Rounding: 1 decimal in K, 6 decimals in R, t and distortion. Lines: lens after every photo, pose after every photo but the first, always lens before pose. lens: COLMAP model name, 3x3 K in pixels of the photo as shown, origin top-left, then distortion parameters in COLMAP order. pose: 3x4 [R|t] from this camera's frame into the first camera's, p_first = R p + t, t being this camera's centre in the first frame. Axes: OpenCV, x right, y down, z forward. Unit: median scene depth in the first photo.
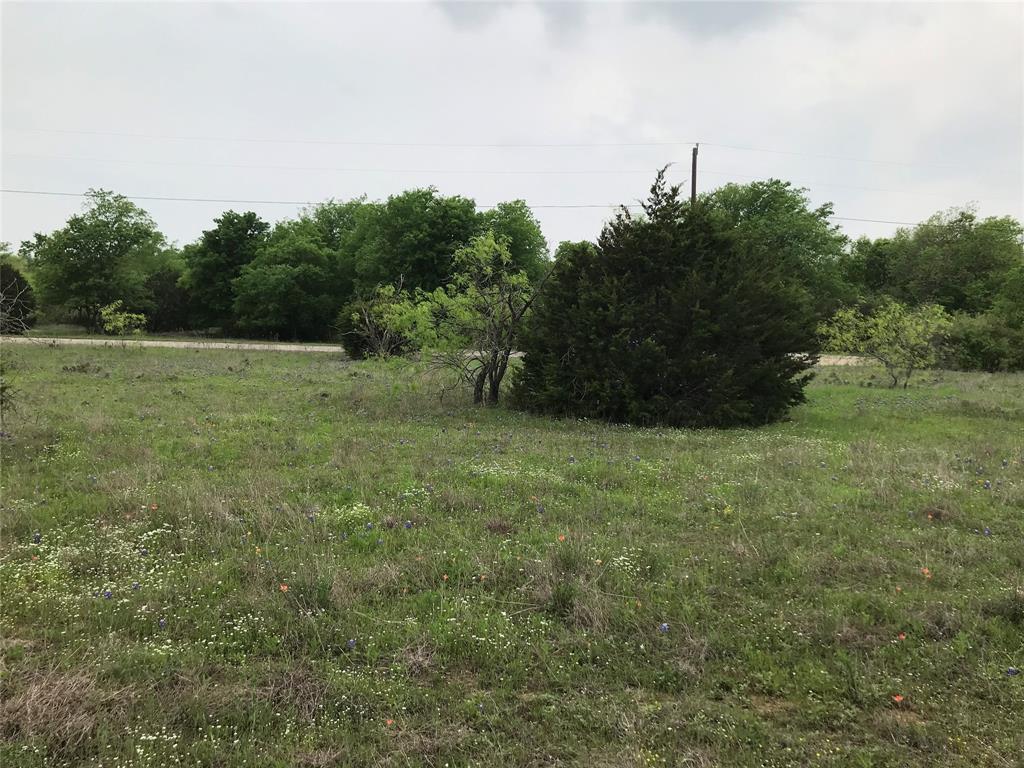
lens RADIAL K [[824.1, 0, 492.0], [0, 824.1, 365.4], [0, 0, 1]] dist [0.002404, -0.005945]
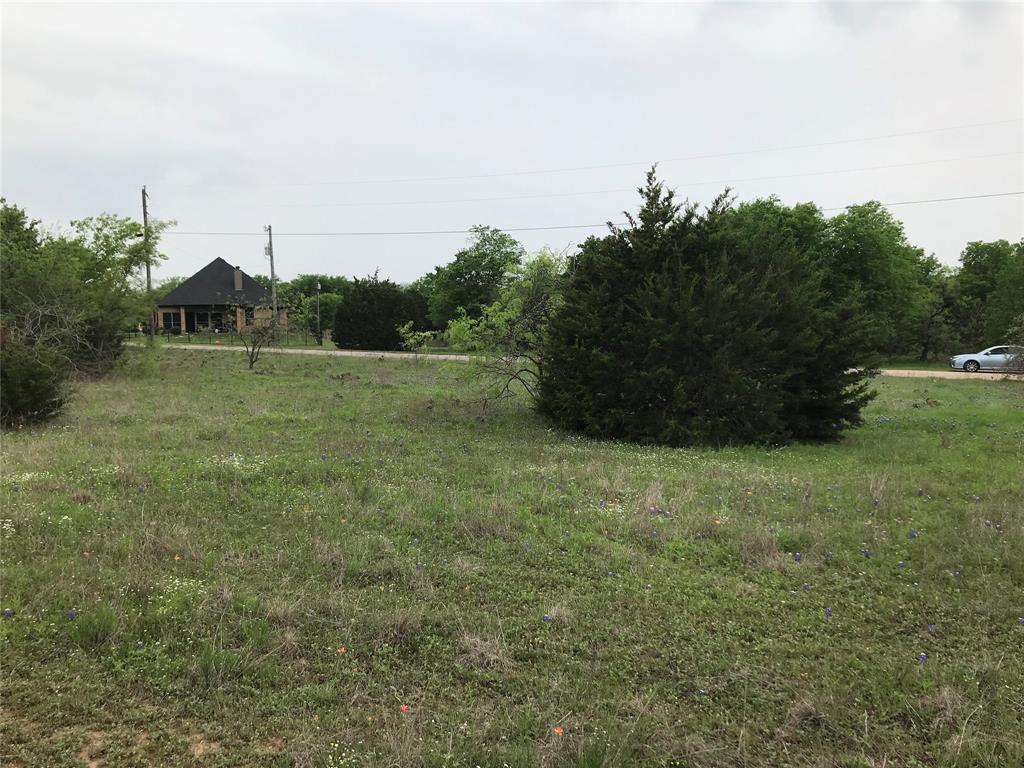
lens RADIAL K [[824.1, 0, 492.0], [0, 824.1, 365.4], [0, 0, 1]] dist [0.002404, -0.005945]
pose [[0.860473, 0.007586, -0.509439, 0.133306], [-0.018944, 0.999674, -0.017110, 0.001367], [0.509143, 0.024373, 0.860337, 0.024059]]
